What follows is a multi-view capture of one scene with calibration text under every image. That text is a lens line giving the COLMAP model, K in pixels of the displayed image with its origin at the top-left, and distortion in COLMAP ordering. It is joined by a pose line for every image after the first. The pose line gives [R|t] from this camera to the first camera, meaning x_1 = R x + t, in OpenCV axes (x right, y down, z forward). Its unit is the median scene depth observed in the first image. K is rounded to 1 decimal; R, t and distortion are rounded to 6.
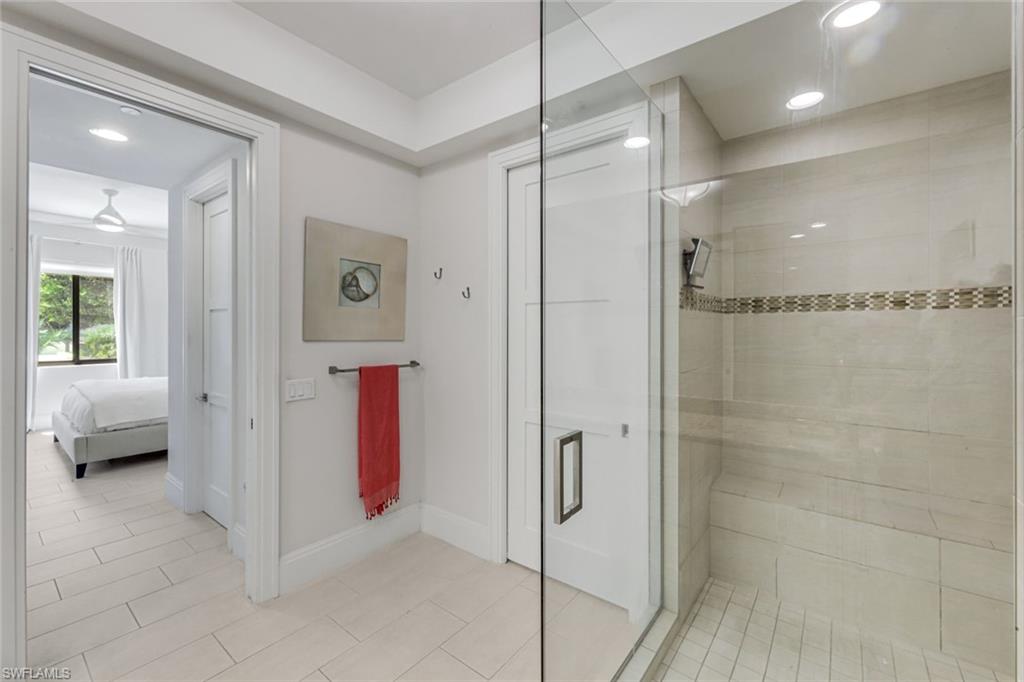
lens RADIAL K [[418.9, 0, 516.1], [0, 418.9, 336.0], [0, 0, 1]] dist [0.002998, 0.000119]
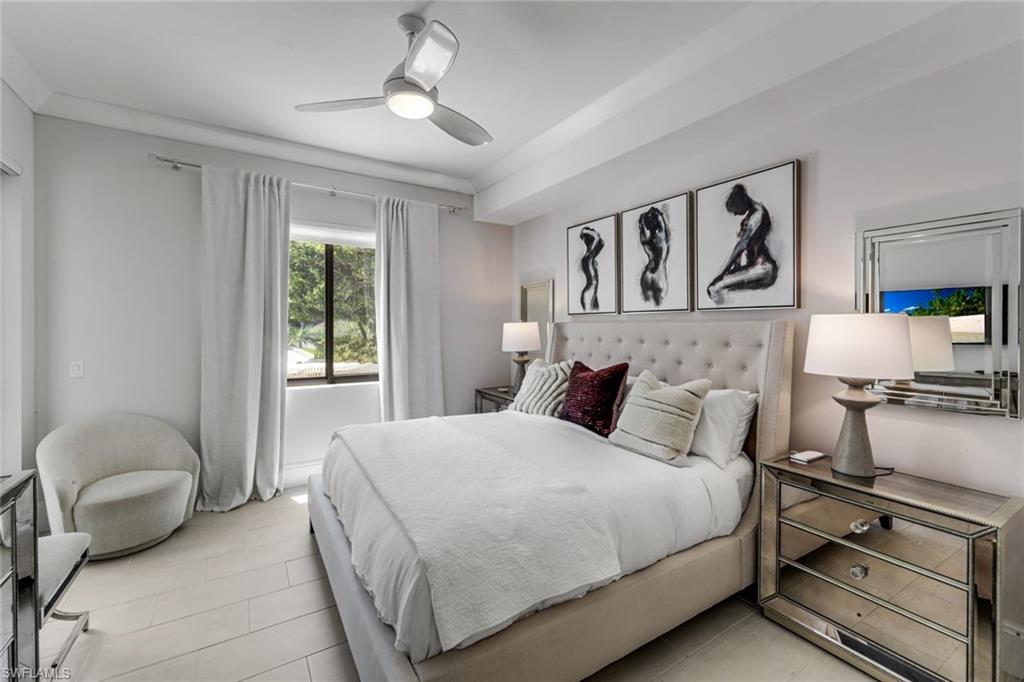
lens RADIAL K [[418.9, 0, 511.0], [0, 418.9, 337.9], [0, 0, 1]] dist [0.002998, 0.000119]
pose [[0.941259, 0.009412, -0.337554, -0.546413], [-0.006049, 0.999921, 0.011011, -0.009643], [0.337631, -0.008322, 0.941242, 0.468671]]
